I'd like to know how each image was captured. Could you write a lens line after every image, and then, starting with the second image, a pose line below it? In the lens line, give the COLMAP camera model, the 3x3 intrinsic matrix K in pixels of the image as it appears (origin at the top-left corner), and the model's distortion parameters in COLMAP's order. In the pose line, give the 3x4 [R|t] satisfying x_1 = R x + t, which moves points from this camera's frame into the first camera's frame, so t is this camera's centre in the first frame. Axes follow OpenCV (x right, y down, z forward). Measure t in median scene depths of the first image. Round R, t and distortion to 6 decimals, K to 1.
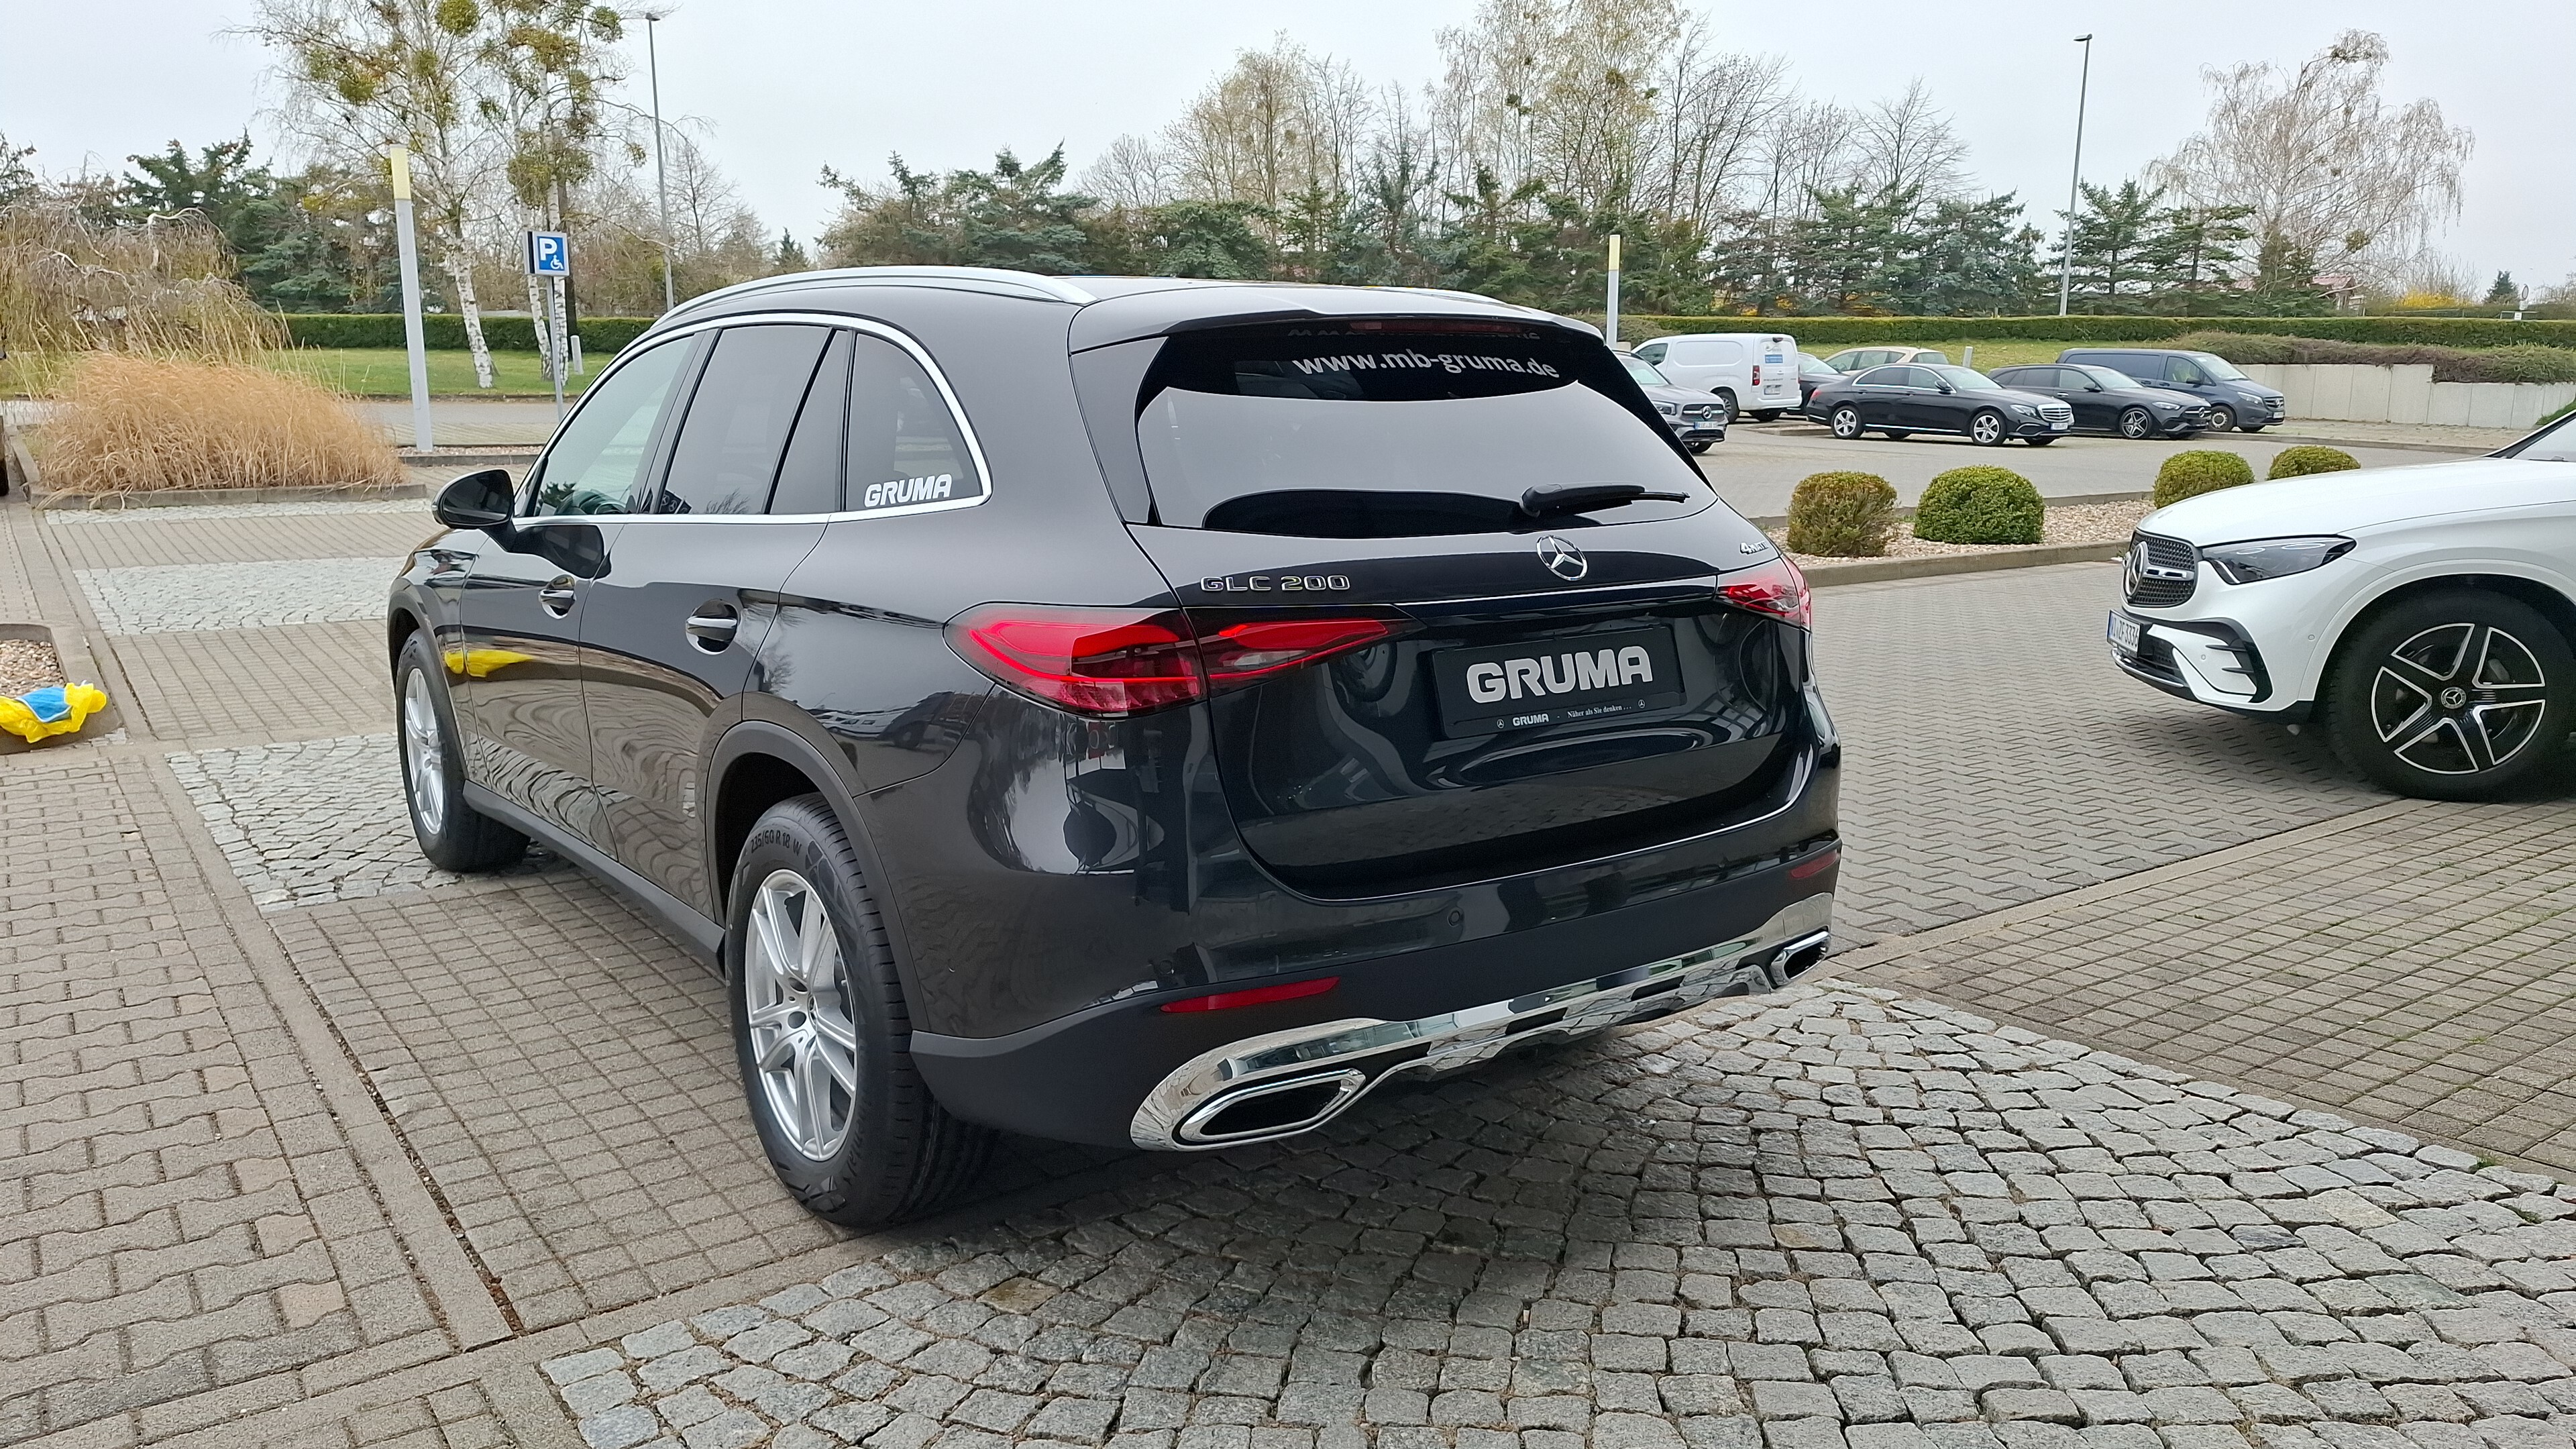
lens RADIAL K [[1847.4, 0, 1276.8], [0, 1847.4, 739.0], [0, 0, 1]] dist [0.002034, -0.001645]
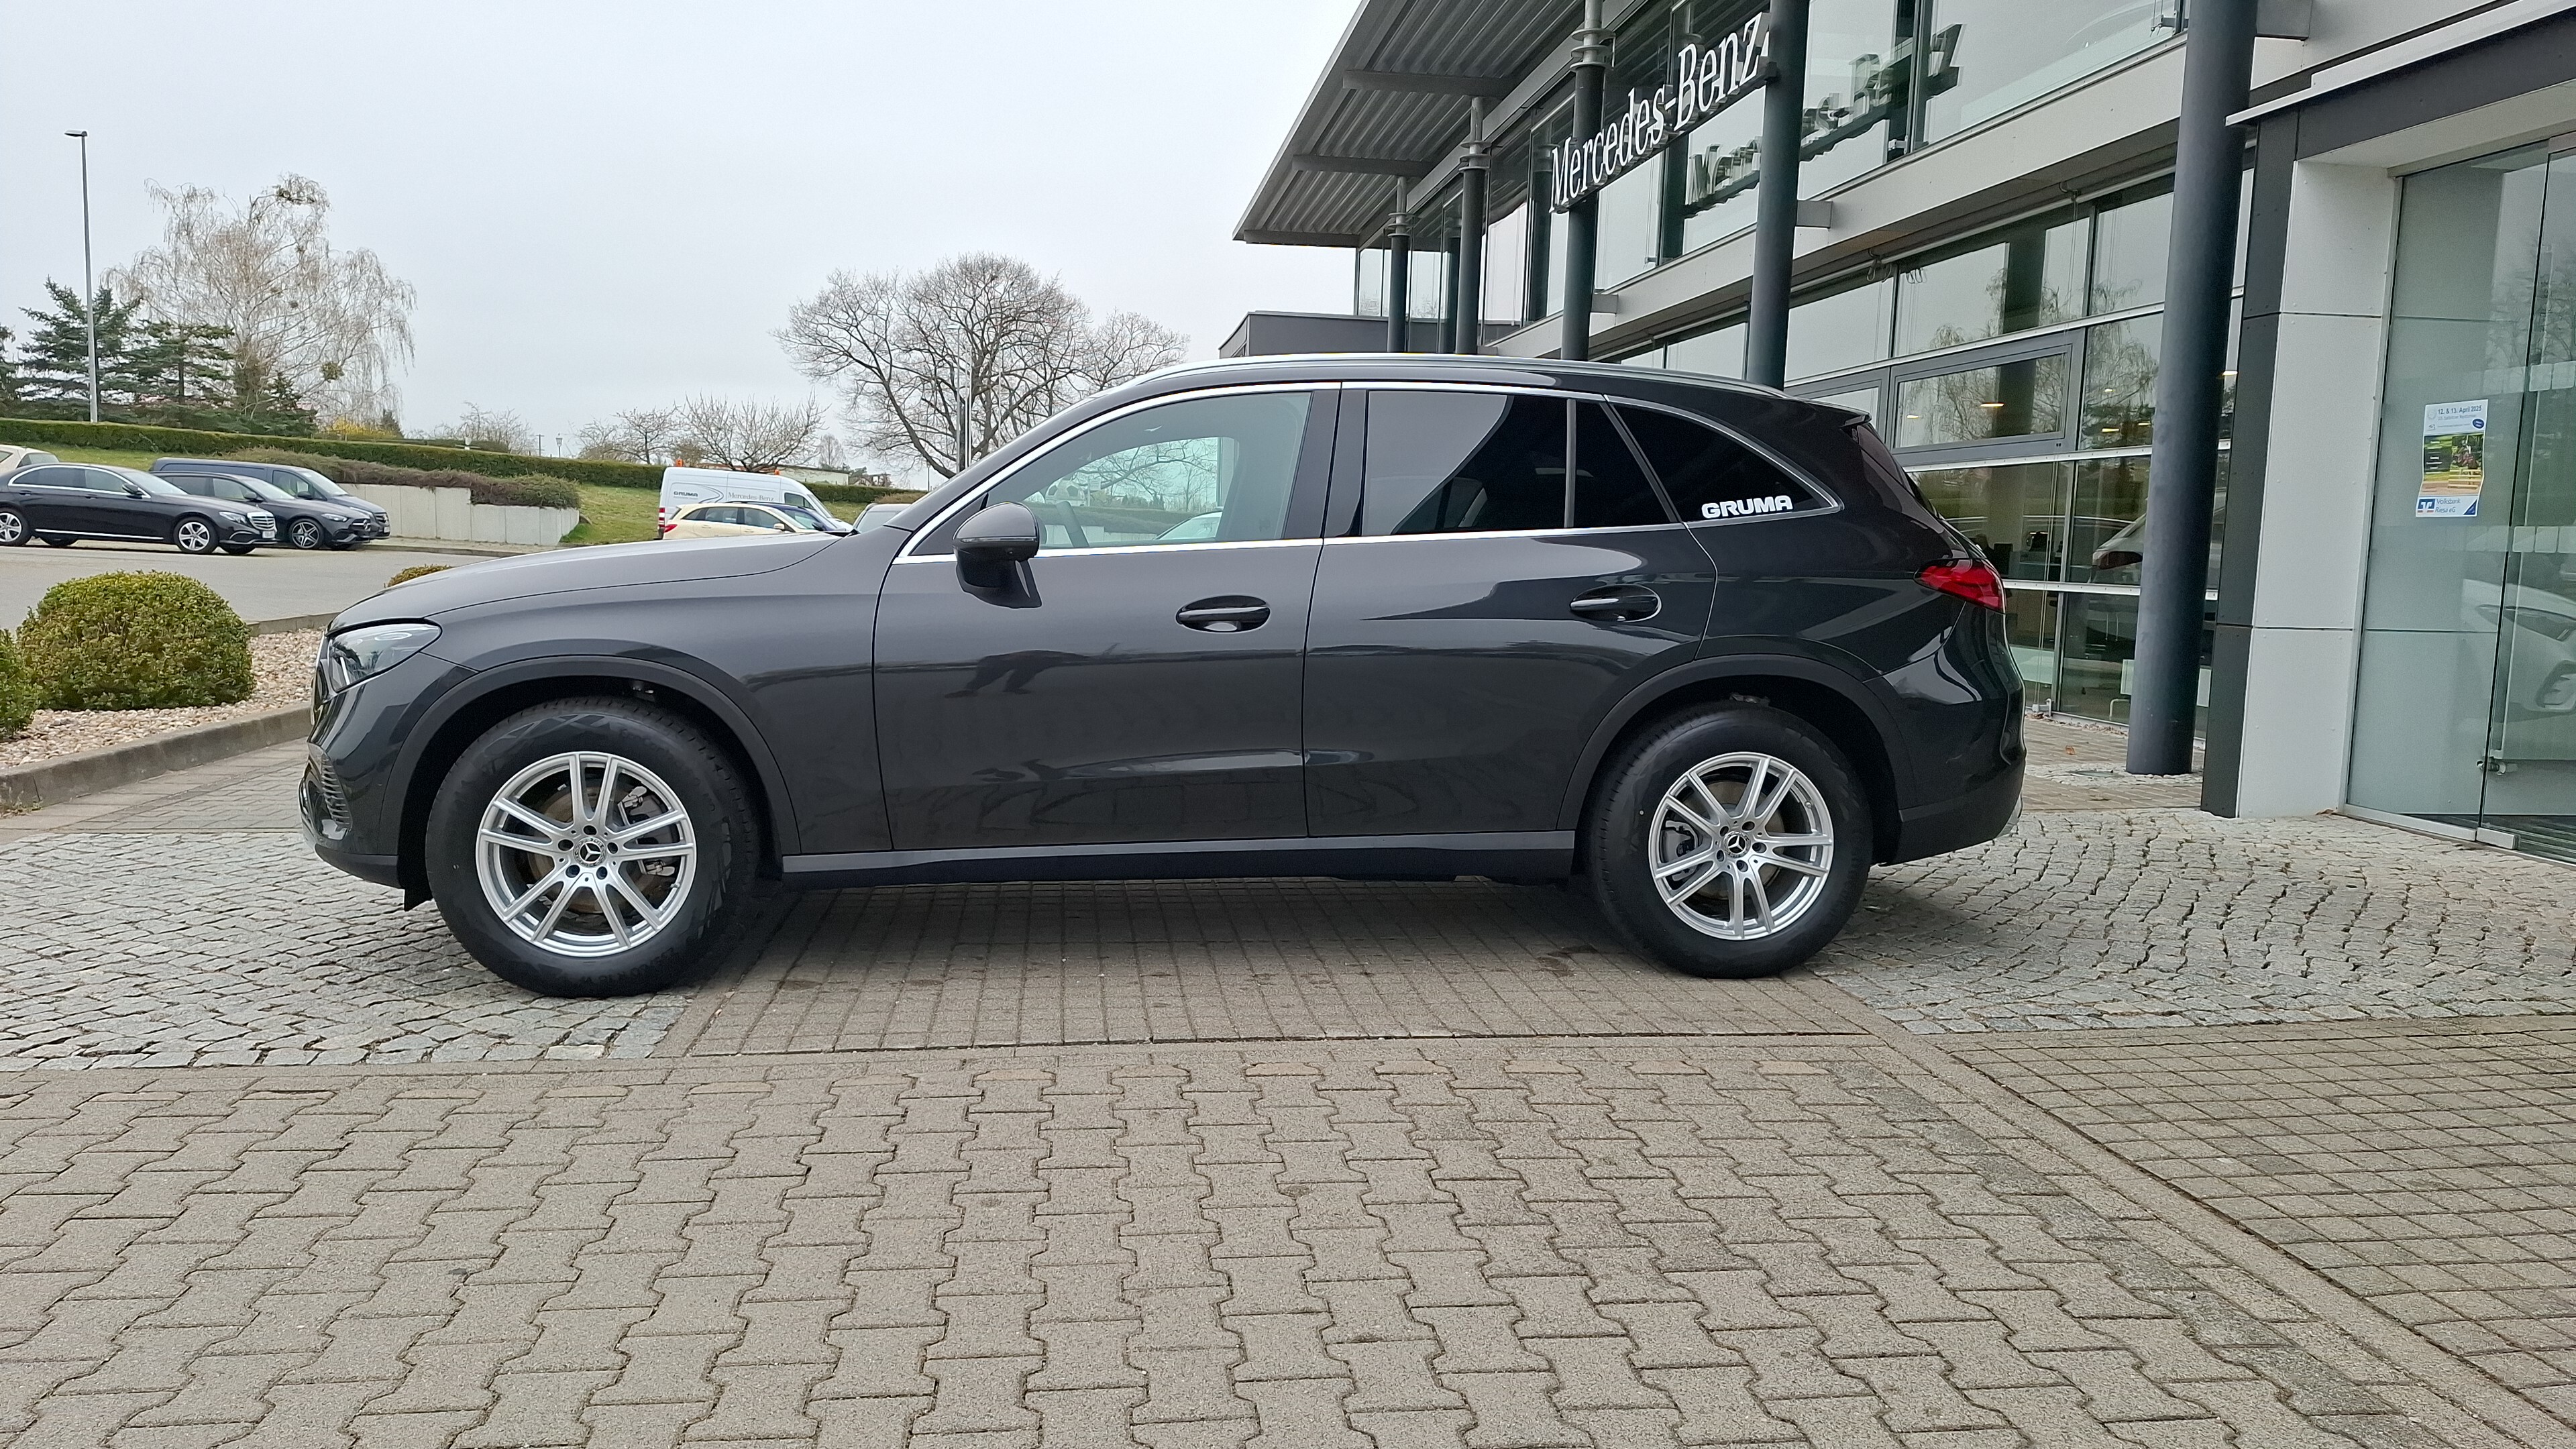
lens RADIAL K [[1847.4, 0, 1276.2], [0, 1847.4, 724.4], [0, 0, 1]] dist [0.002034, -0.001645]
pose [[0.481025, -0.072394, 0.873713, -0.100482], [0.136380, 0.990632, 0.006998, -0.000757], [-0.866035, 0.115791, 0.486392, 0.031953]]
